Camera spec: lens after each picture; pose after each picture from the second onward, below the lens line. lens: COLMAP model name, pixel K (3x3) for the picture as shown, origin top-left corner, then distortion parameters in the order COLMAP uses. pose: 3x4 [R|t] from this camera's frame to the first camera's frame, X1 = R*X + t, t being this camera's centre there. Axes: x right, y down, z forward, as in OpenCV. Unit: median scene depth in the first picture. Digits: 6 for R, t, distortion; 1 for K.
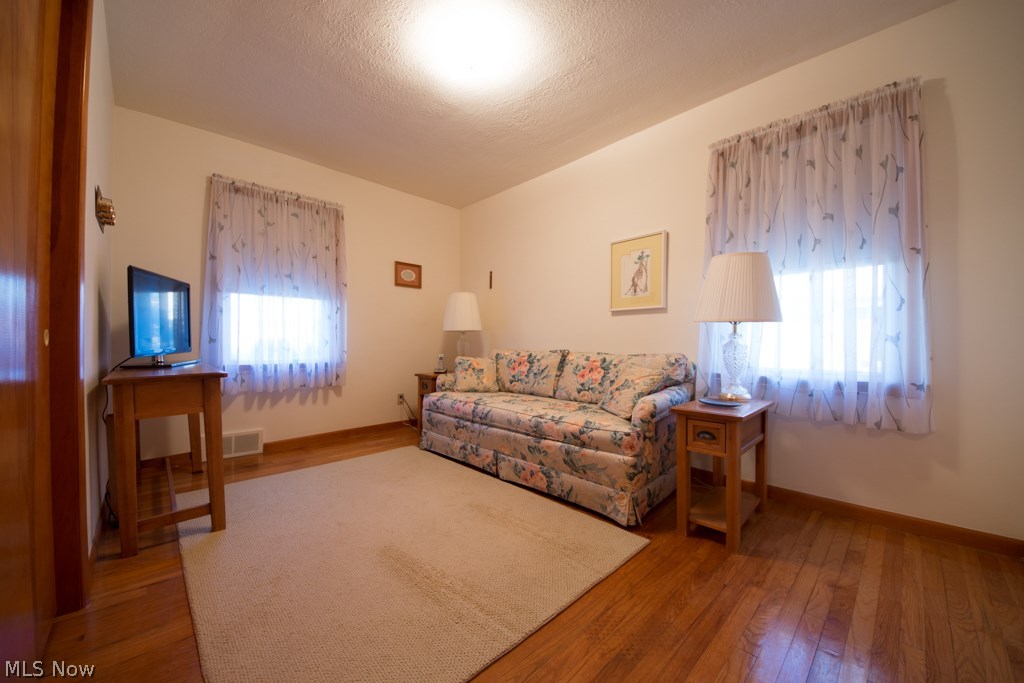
lens RADIAL K [[384.2, 0, 511.1], [0, 384.2, 343.4], [0, 0, 1]] dist [0.002267, -0.000560]
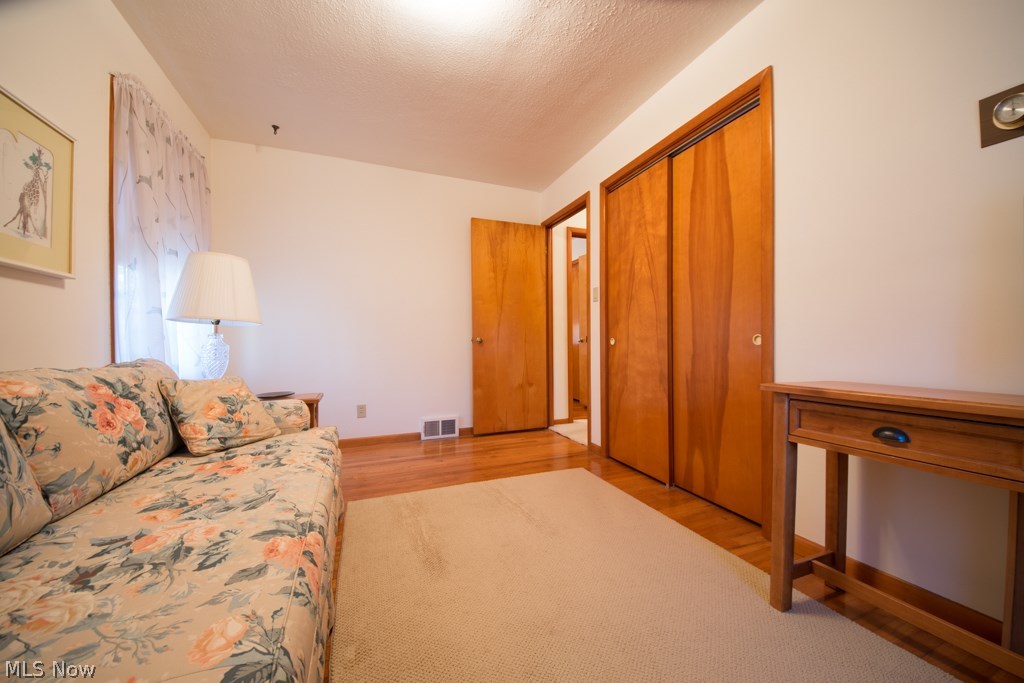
lens RADIAL K [[384.2, 0, 513.5], [0, 384.2, 343.2], [0, 0, 1]] dist [0.002267, -0.000560]
pose [[-0.923782, -0.001339, 0.382917, -0.372722], [-0.000750, 0.999998, 0.001688, -0.002803], [-0.382919, 0.001272, -0.923781, 1.200974]]
